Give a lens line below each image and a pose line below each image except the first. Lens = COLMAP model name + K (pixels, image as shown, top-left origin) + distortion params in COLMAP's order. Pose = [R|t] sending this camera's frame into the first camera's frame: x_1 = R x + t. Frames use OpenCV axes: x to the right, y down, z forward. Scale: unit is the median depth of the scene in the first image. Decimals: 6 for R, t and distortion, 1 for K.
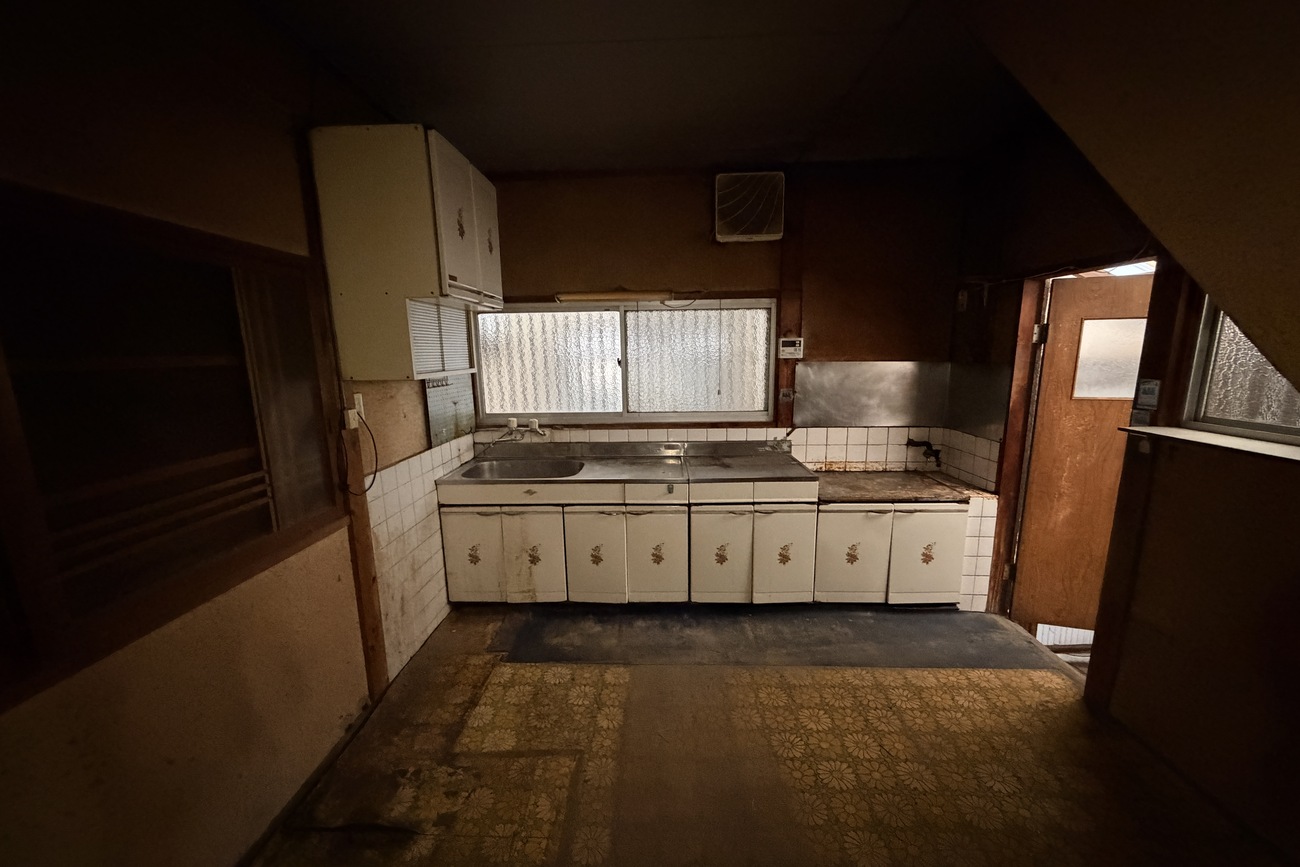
lens RADIAL K [[500.9, 0, 652.7], [0, 500.9, 441.6], [0, 0, 1]] dist [0.003265, 0.000246]
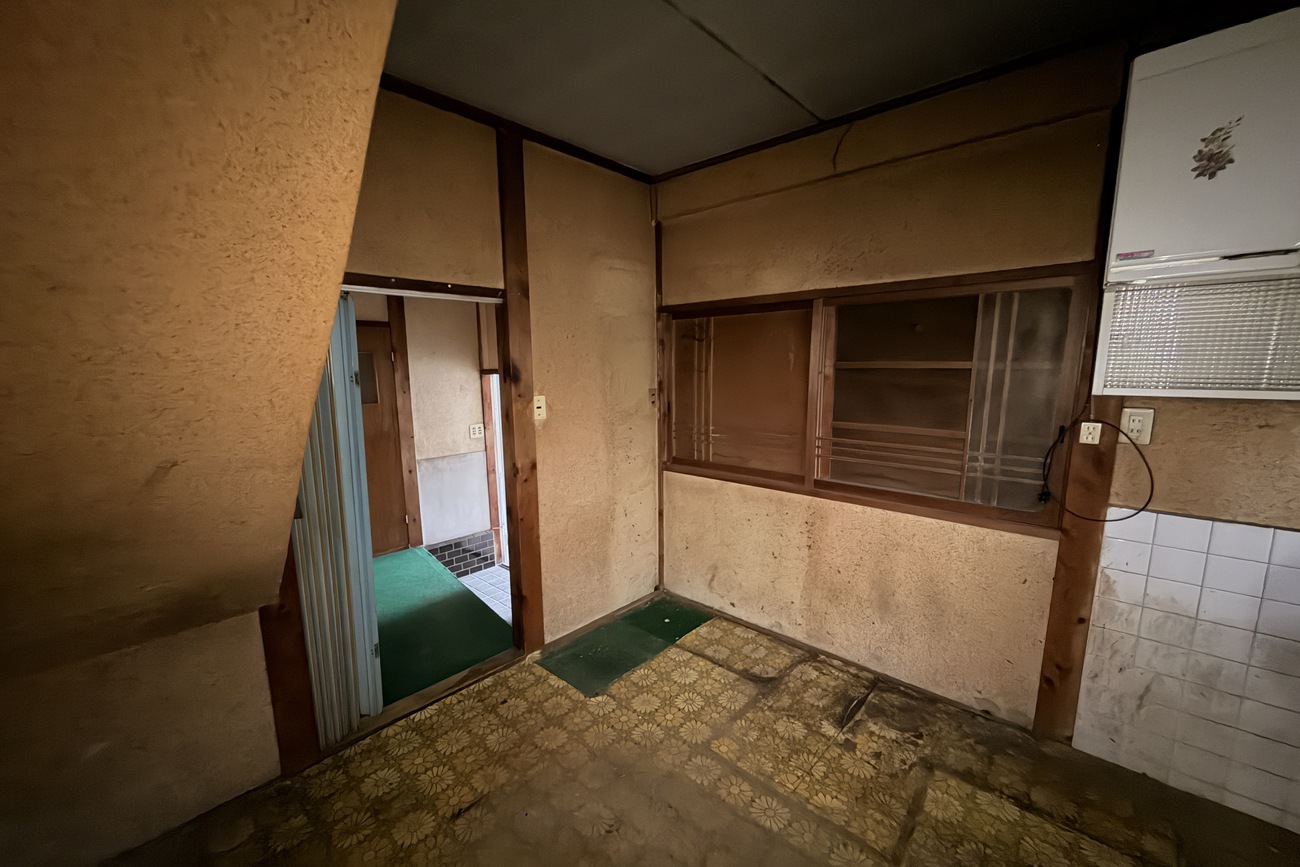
lens RADIAL K [[500.9, 0, 648.8], [0, 500.9, 438.6], [0, 0, 1]] dist [0.003265, 0.000246]
pose [[-0.633961, 0.132052, -0.762008, 0.547506], [-0.125379, 0.954730, 0.269760, -0.167746], [0.763134, 0.266557, -0.588705, 0.871130]]
